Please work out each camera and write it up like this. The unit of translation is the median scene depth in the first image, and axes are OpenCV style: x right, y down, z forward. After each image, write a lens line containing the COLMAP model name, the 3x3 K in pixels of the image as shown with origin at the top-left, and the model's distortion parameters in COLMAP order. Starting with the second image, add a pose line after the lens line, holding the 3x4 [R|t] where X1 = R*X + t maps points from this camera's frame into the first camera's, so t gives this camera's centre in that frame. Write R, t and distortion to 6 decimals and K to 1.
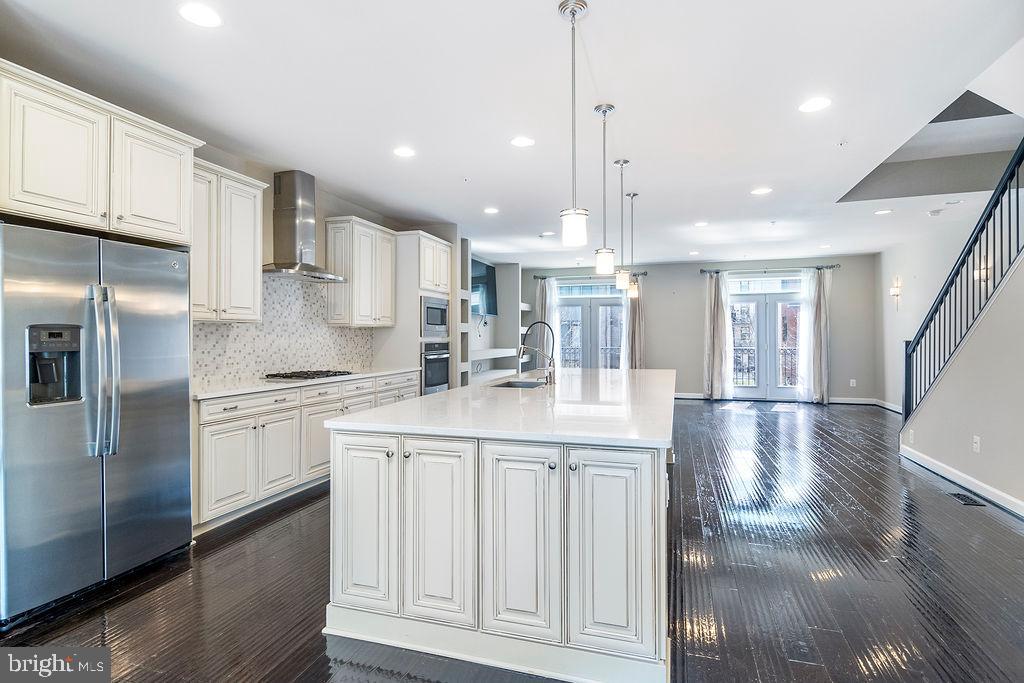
lens RADIAL K [[523.5, 0, 512.0], [0, 523.5, 341.5], [0, 0, 1]] dist [0.001357, 0.000185]
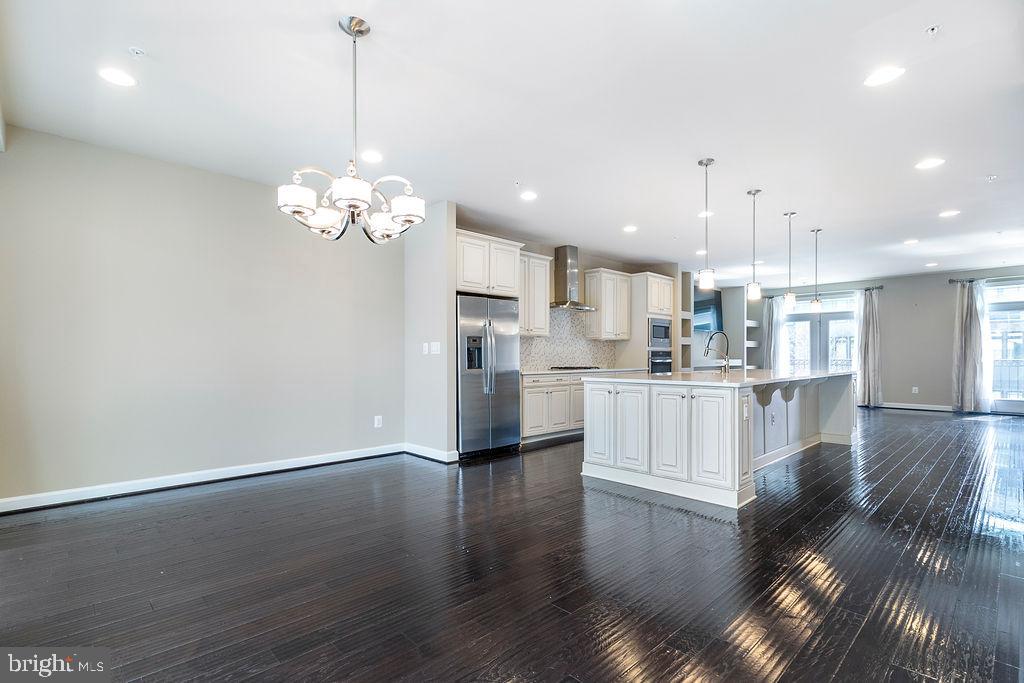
lens RADIAL K [[487.2, 0, 514.5], [0, 487.2, 354.2], [0, 0, 1]] dist [-0.002182, -0.000271]
pose [[0.881791, -0.004587, -0.471618, 0.166284], [-0.002221, 0.999901, -0.013877, 0.040114], [0.471635, 0.013284, 0.881694, -0.433802]]
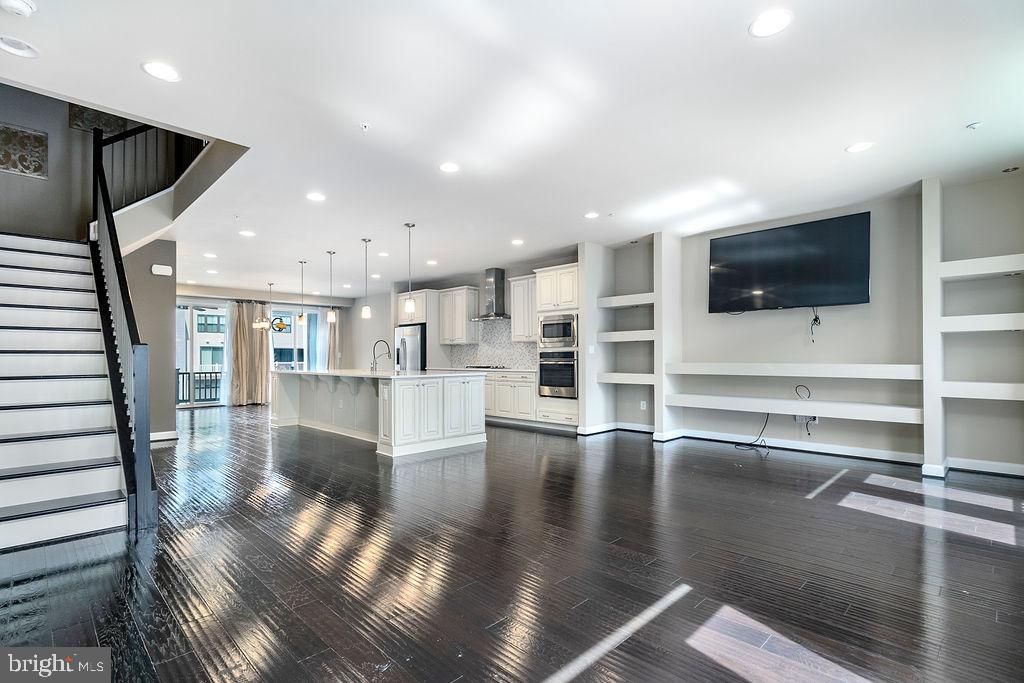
lens RADIAL K [[487.2, 0, 514.5], [0, 487.2, 354.2], [0, 0, 1]] dist [-0.002182, -0.000271]
pose [[-0.454707, -0.001018, -0.890641, 1.255712], [-0.003239, 0.999995, 0.000511, 0.010602], [0.890635, 0.003117, -0.454708, 1.954249]]
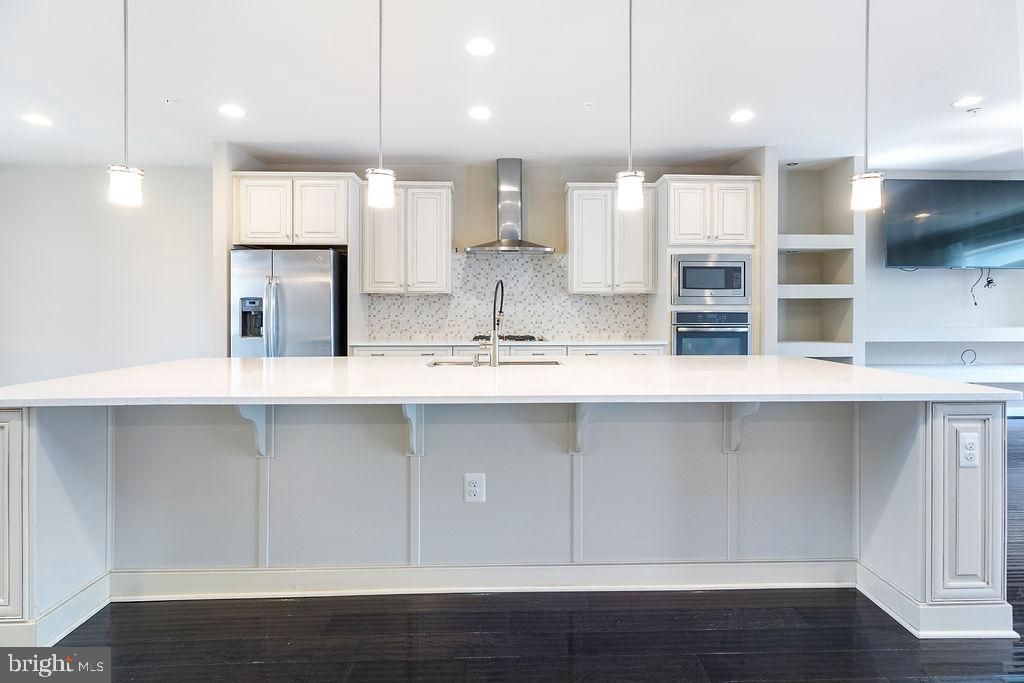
lens RADIAL K [[483.1, 0, 513.7], [0, 483.1, 312.2], [0, 0, 1]] dist [0.000822, 0.000177]
pose [[0.334414, 0.004271, -0.942417, 0.586920], [-0.009375, 0.999955, 0.001205, 0.006005], [0.942380, 0.008432, 0.334439, 0.665298]]
